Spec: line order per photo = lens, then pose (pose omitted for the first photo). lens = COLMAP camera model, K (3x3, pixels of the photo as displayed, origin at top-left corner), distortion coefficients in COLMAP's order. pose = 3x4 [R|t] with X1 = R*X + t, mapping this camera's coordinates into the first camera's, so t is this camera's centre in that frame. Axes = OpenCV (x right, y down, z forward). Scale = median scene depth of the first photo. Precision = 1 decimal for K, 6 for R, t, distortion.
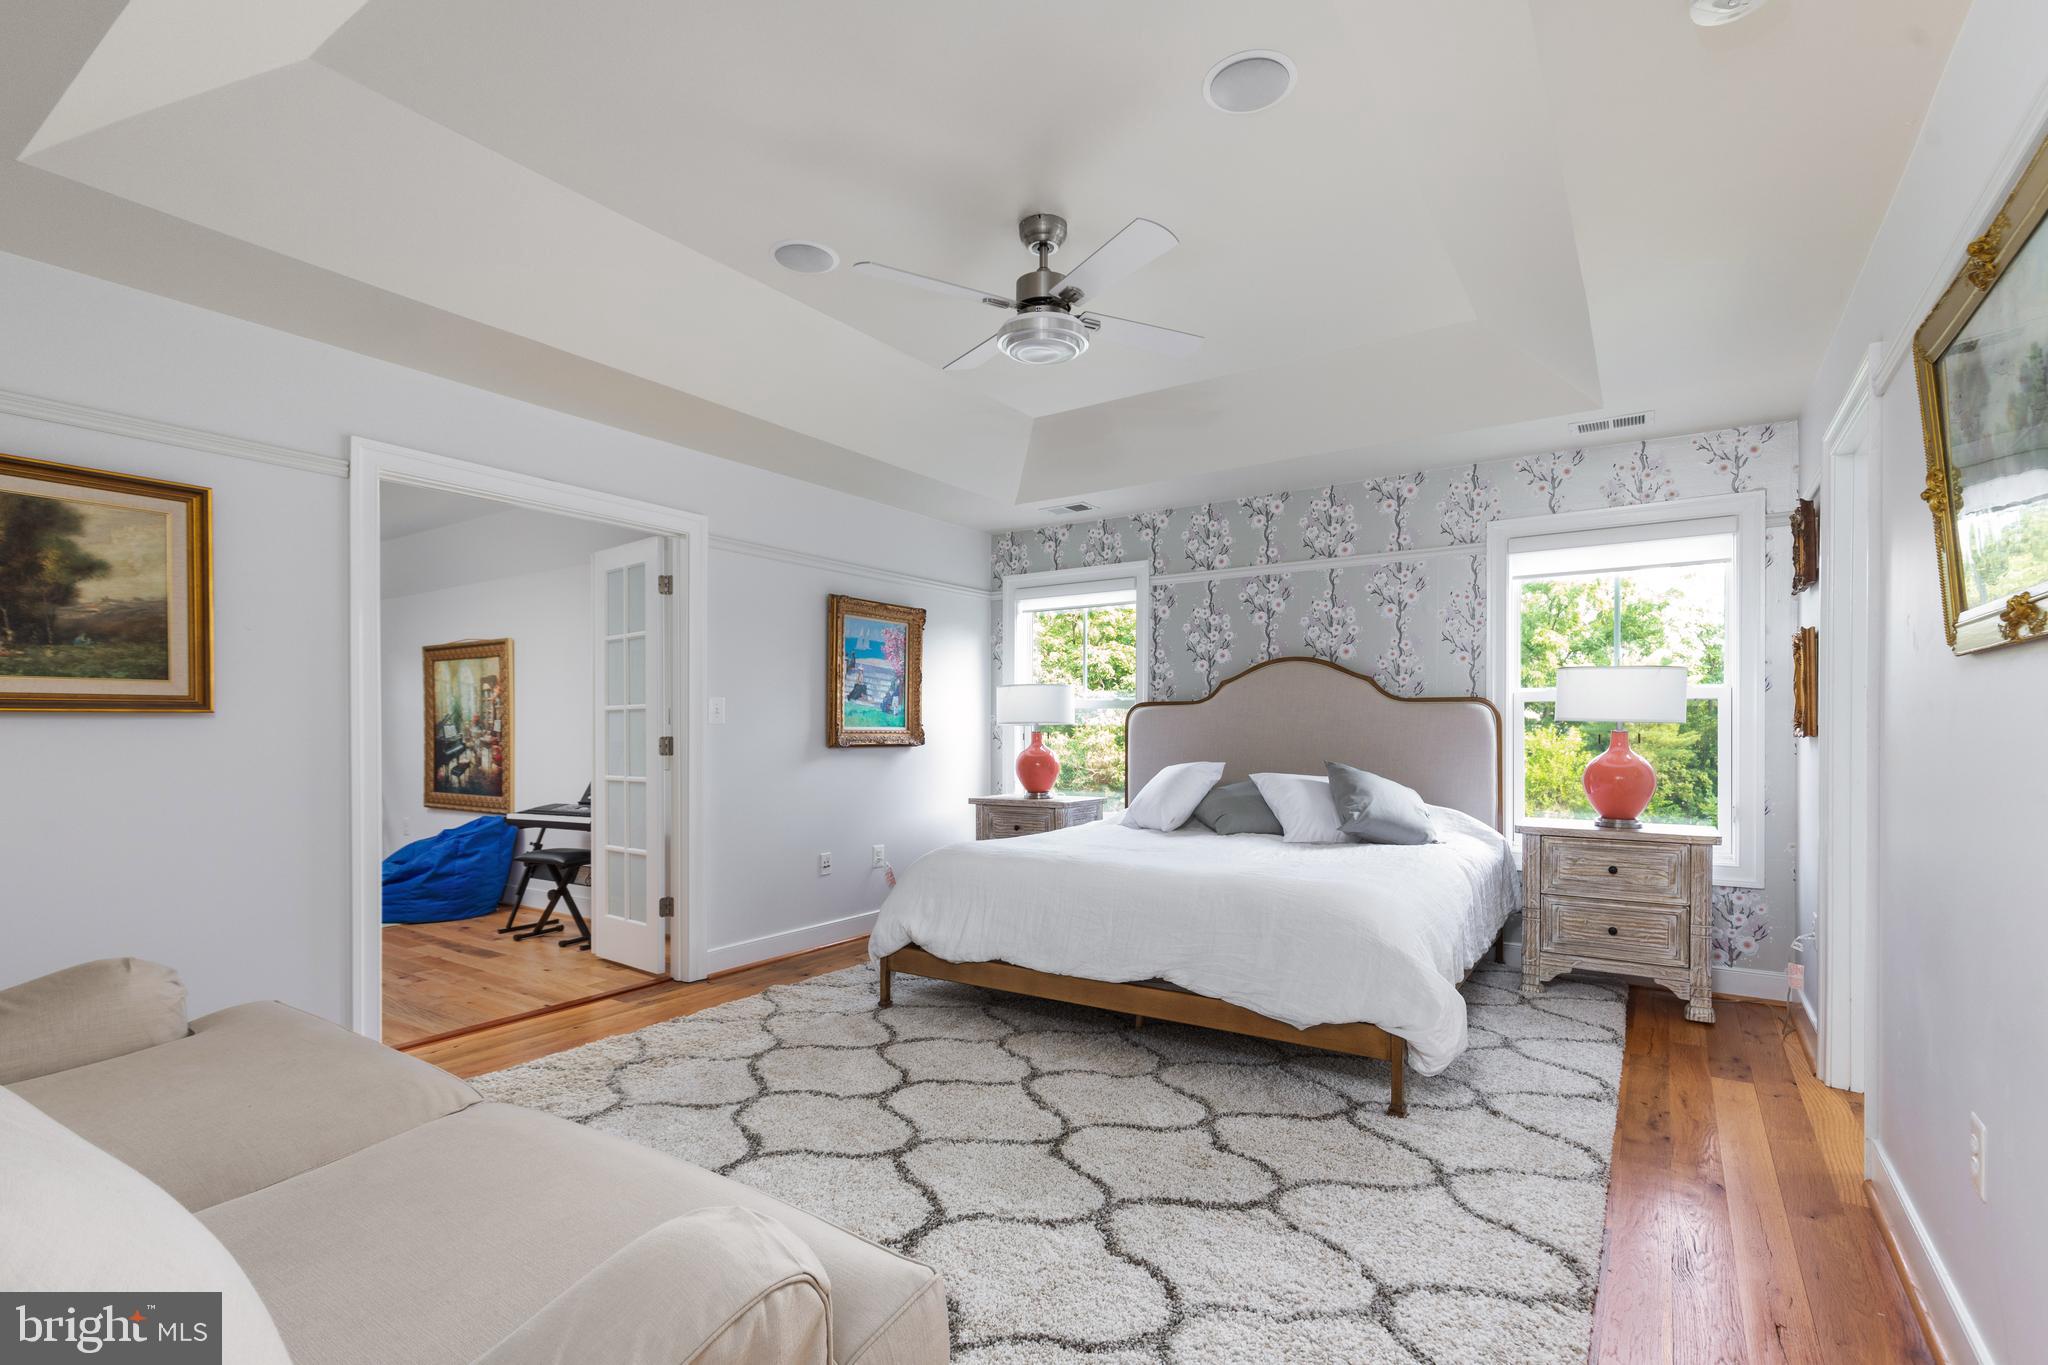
lens RADIAL K [[941.3, 0, 1022.1], [0, 941.3, 734.2], [0, 0, 1]] dist [-0.001079, -0.000090]
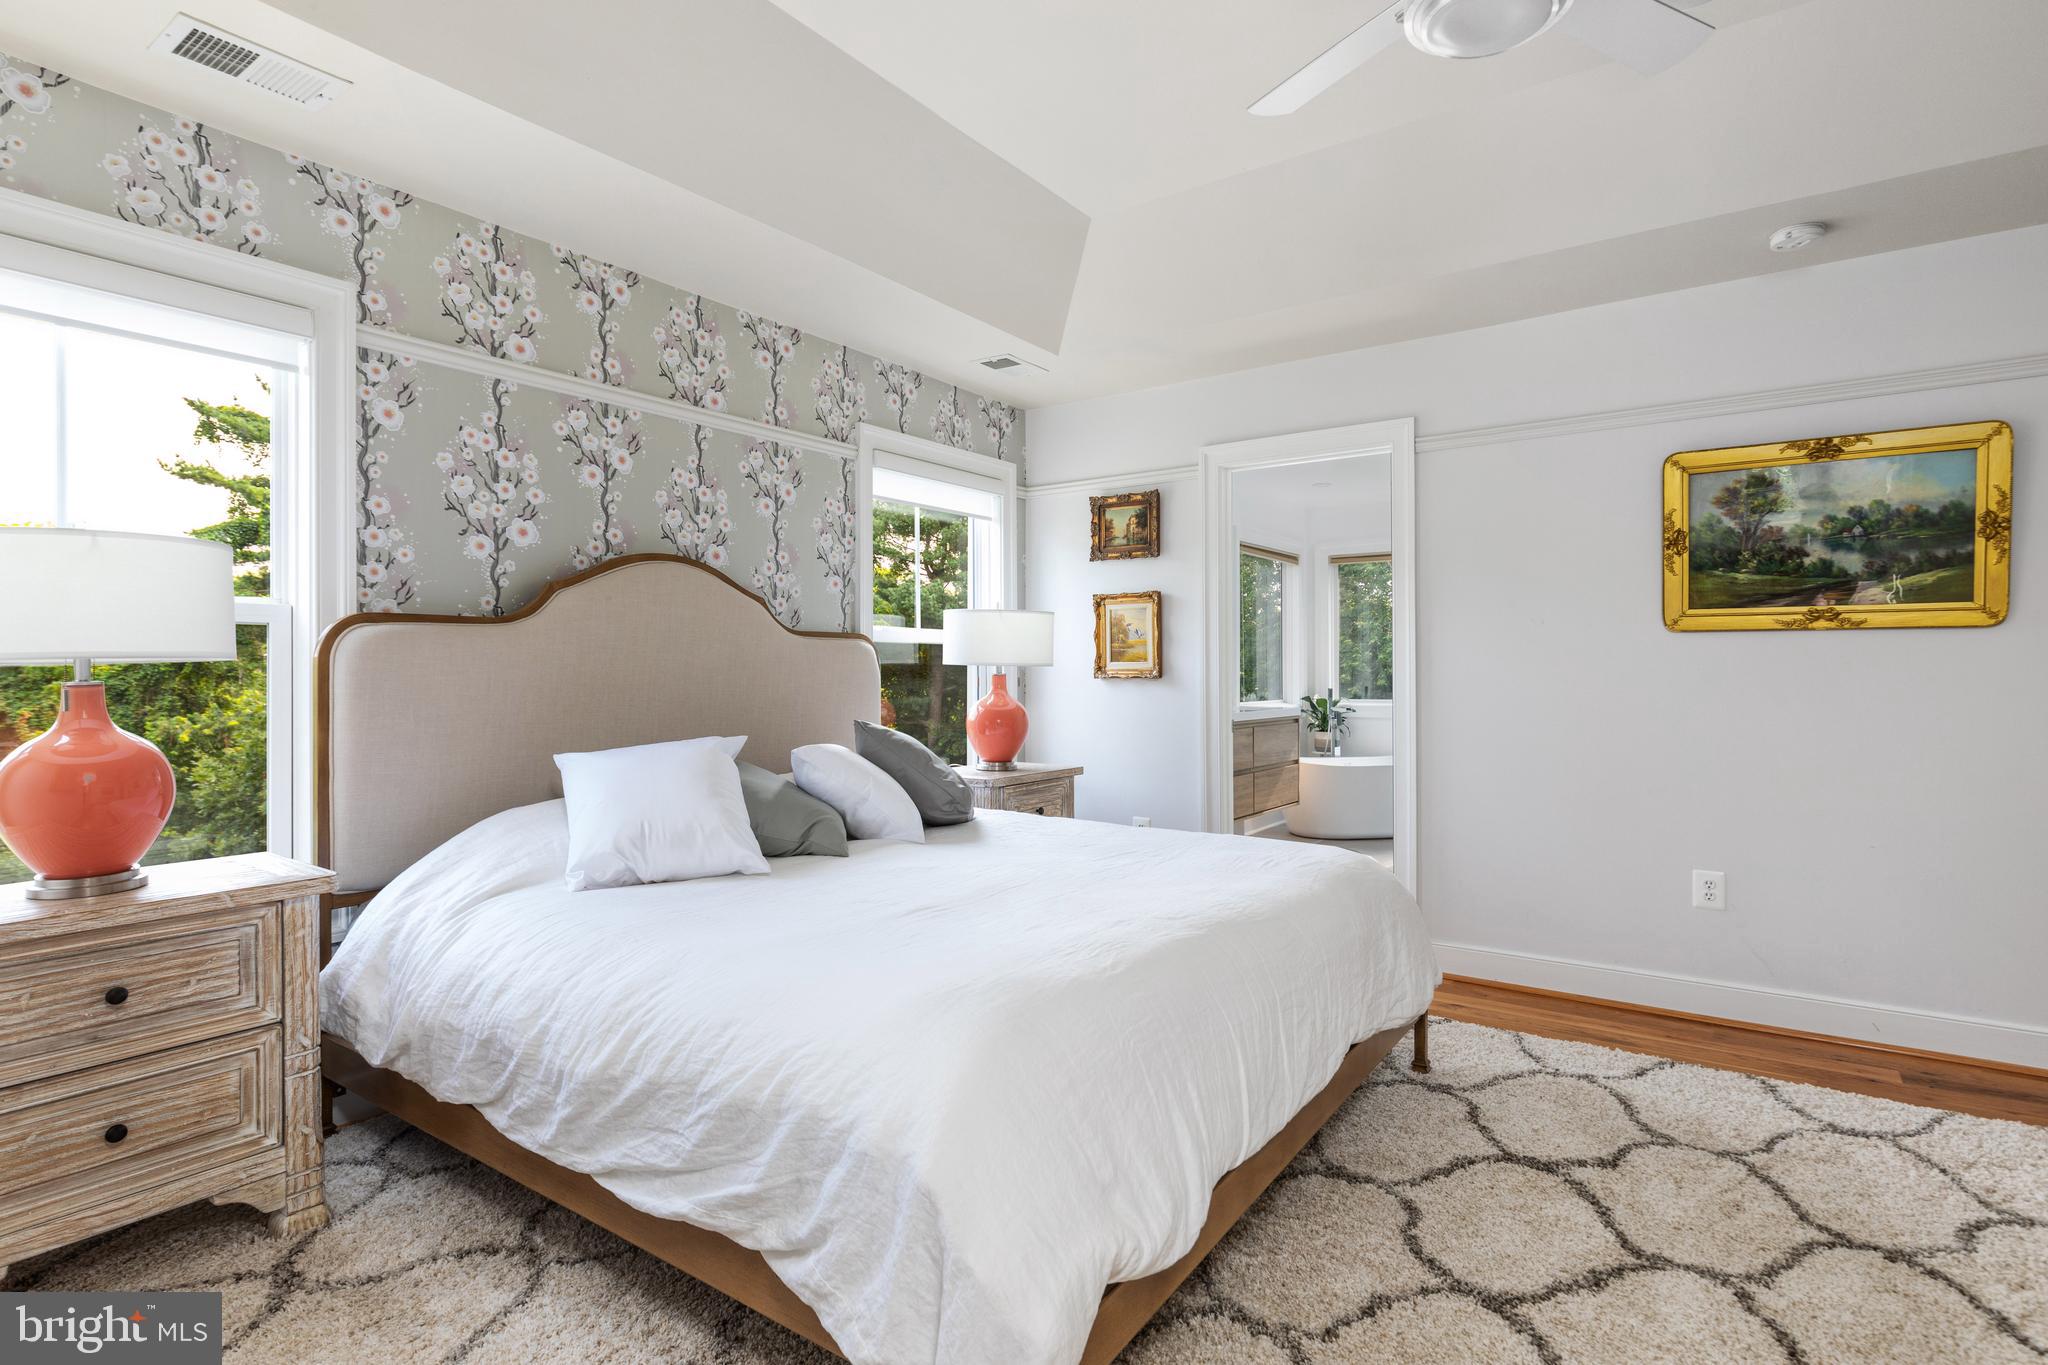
lens RADIAL K [[1029.8, 0, 1016.1], [0, 1029.8, 673.9], [0, 0, 1]] dist [0.002724, -0.001630]
pose [[0.028419, -0.000237, 0.999596, -0.329659], [0.012170, 0.999926, -0.000108, -0.002198], [-0.999522, 0.012168, 0.028420, 0.682690]]
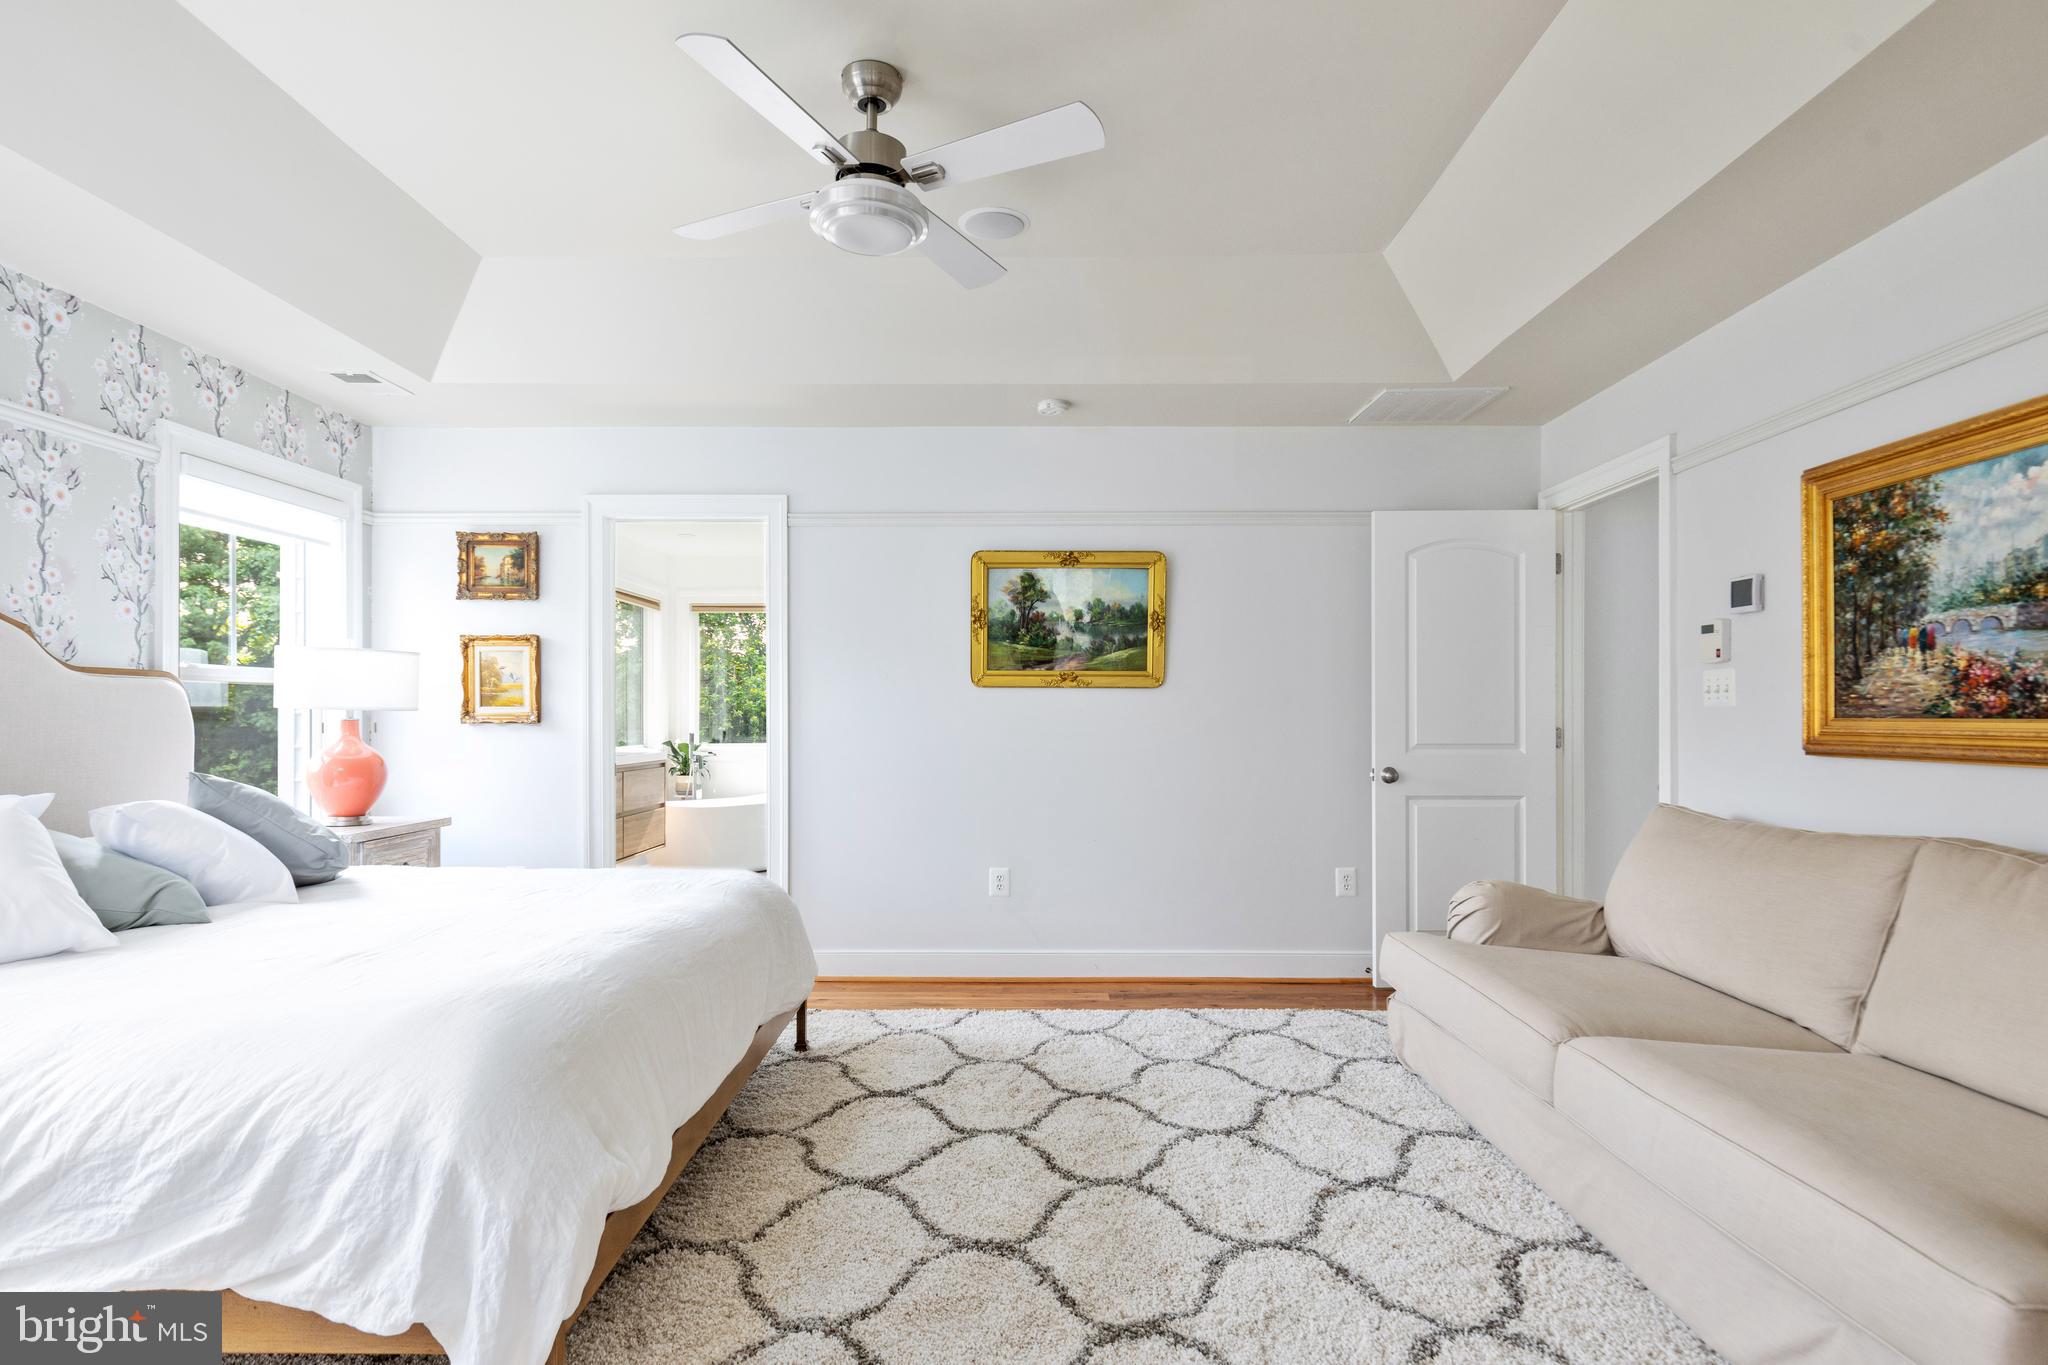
lens RADIAL K [[1071.7, 0, 1023.7], [0, 1071.7, 714.0], [0, 0, 1]] dist [0.000483, 0.000381]
pose [[-0.556943, 0.002456, 0.830547, -0.418680], [0.008560, 0.999959, 0.002784, -0.003894], [-0.830507, 0.008660, -0.556942, 0.743890]]
